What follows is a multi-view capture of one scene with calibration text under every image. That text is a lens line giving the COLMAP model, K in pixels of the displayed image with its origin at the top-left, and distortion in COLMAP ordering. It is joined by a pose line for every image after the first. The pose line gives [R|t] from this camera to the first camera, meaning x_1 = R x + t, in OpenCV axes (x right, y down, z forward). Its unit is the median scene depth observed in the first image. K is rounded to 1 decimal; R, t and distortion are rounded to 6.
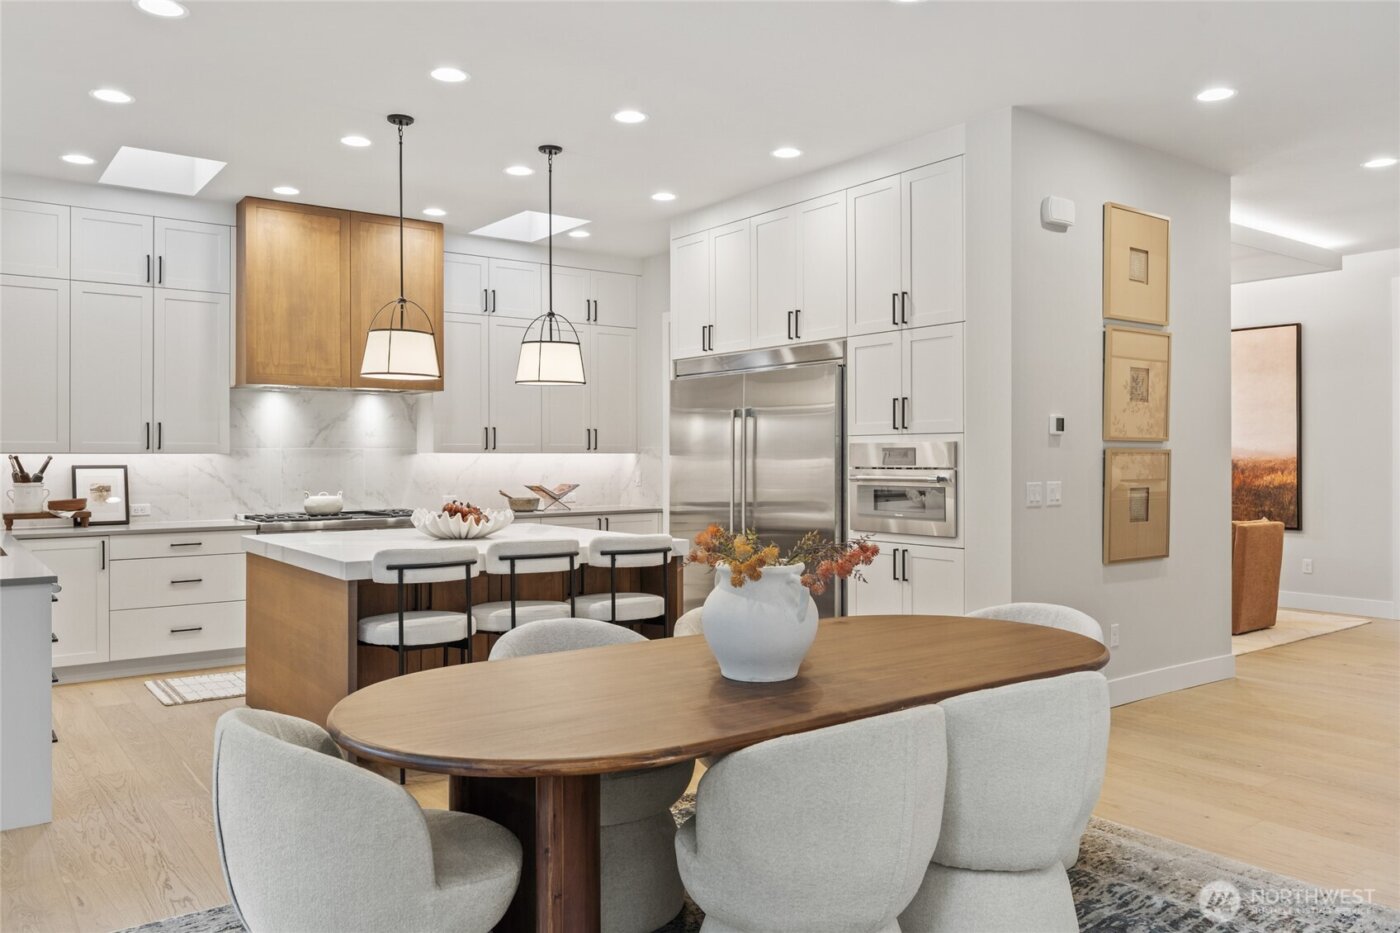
lens RADIAL K [[1035.5, 0, 700.7], [0, 1035.5, 460.3], [0, 0, 1]] dist [0.008944, 0.004955]
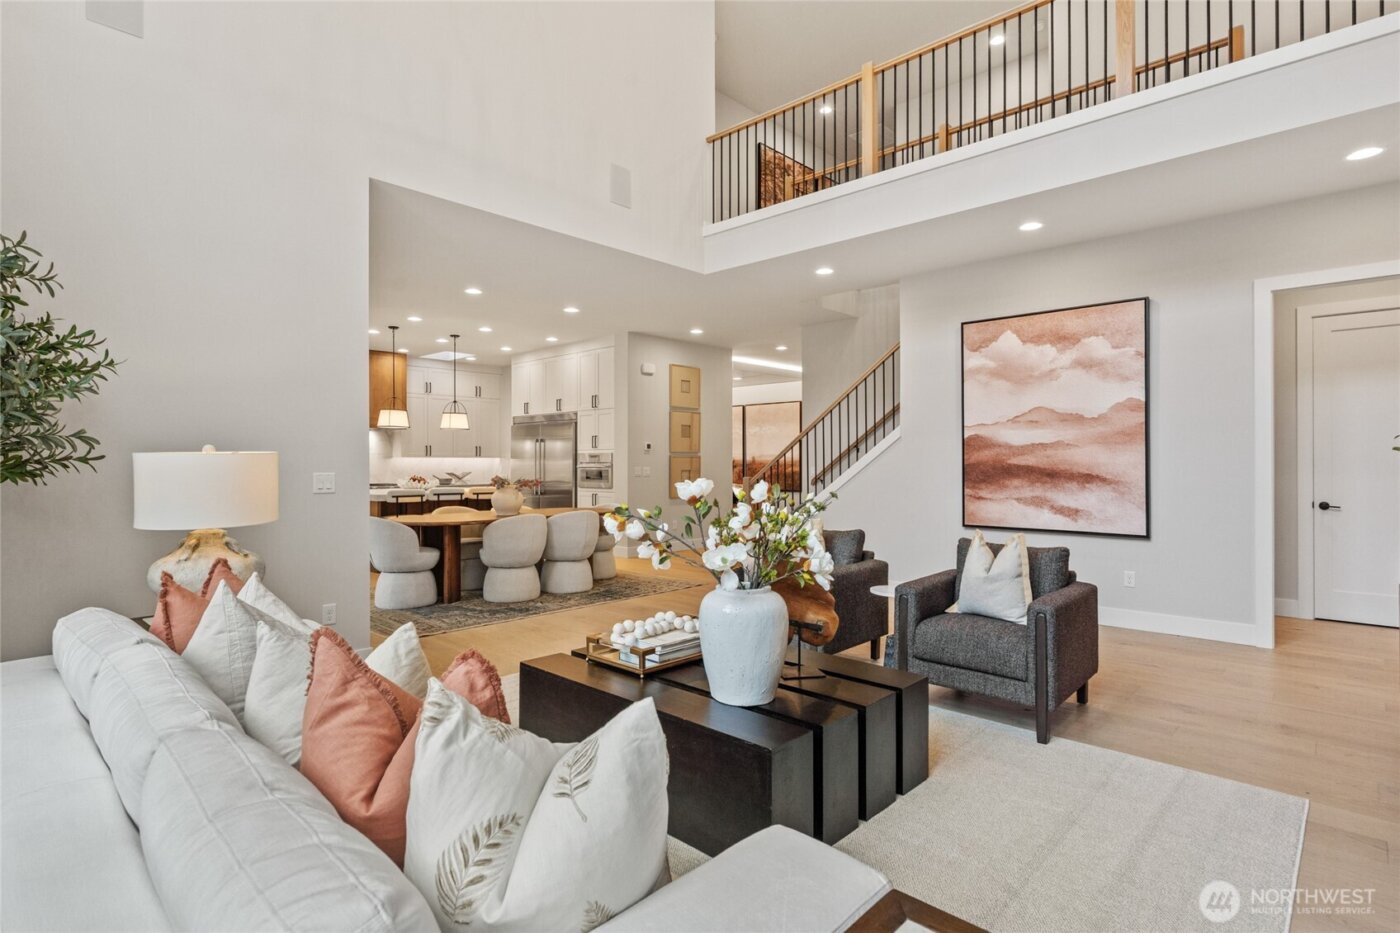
lens RADIAL K [[700.3, 0, 699.7], [0, 700.3, 460.8], [0, 0, 1]] dist [0.000505, 0.000009]
pose [[0.984740, 0.000488, 0.174033, 0.123574], [0.000526, 0.999983, -0.005776, 0.011194], [-0.174033, 0.005779, 0.984723, -0.664162]]
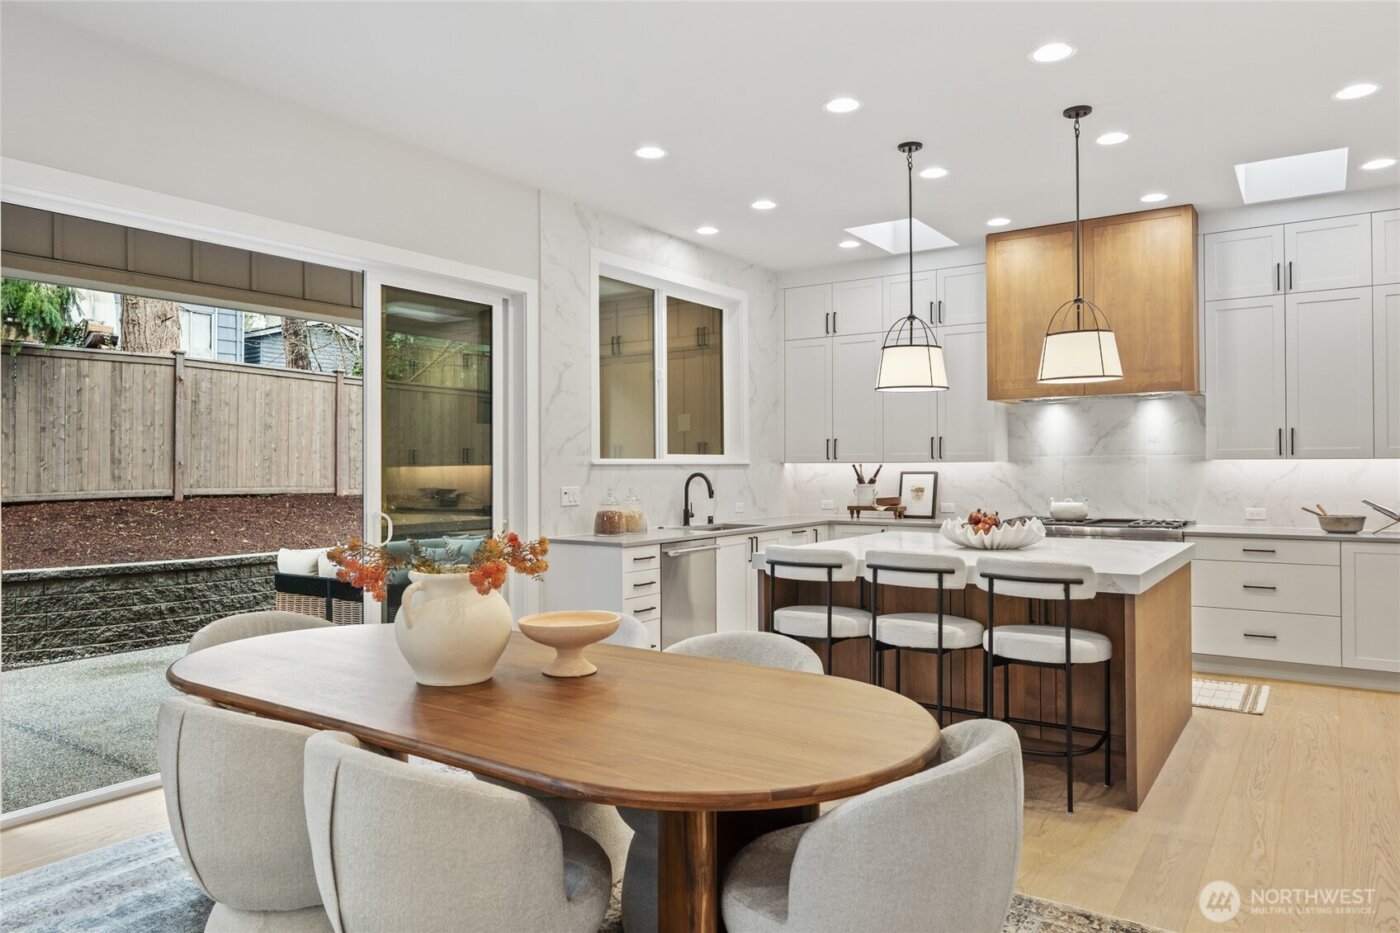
lens RADIAL K [[933.7, 0, 695.1], [0, 933.7, 454.6], [0, 0, 1]] dist [-0.002031, -0.002921]
pose [[0.320899, -0.011326, -0.947046, 0.426369], [0.001056, 0.999932, -0.011600, -0.003020], [0.947113, 0.002722, 0.320889, 0.375647]]
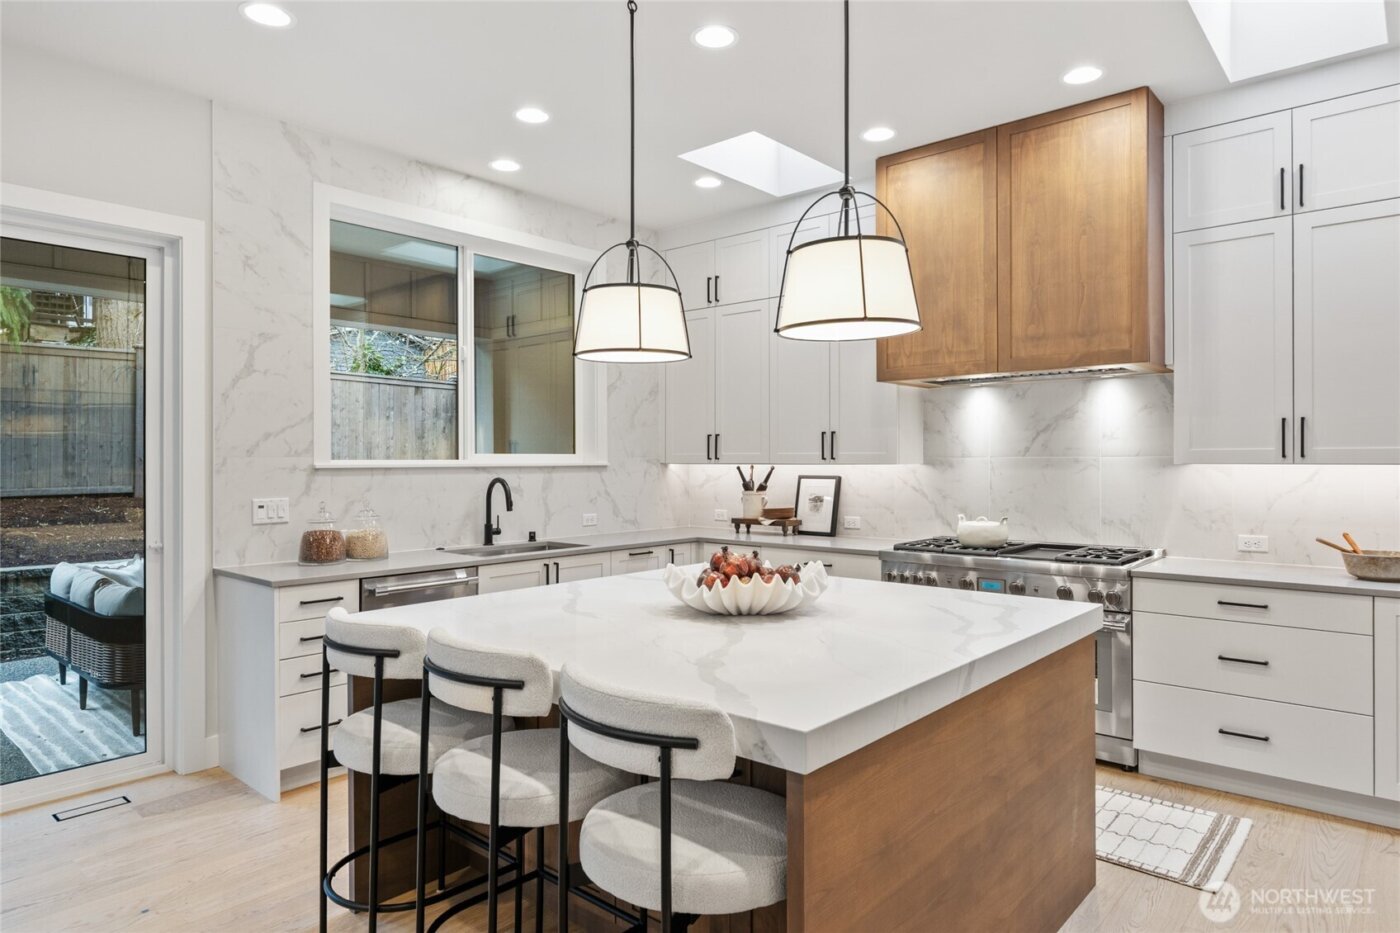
lens RADIAL K [[854.4, 0, 700.4], [0, 854.4, 454.4], [0, 0, 1]] dist [-0.002638, -0.002197]
pose [[0.210424, -0.004383, -0.977600, 0.208090], [-0.001187, 0.999988, -0.004739, -0.011800], [0.977610, 0.002158, 0.210416, 0.722756]]
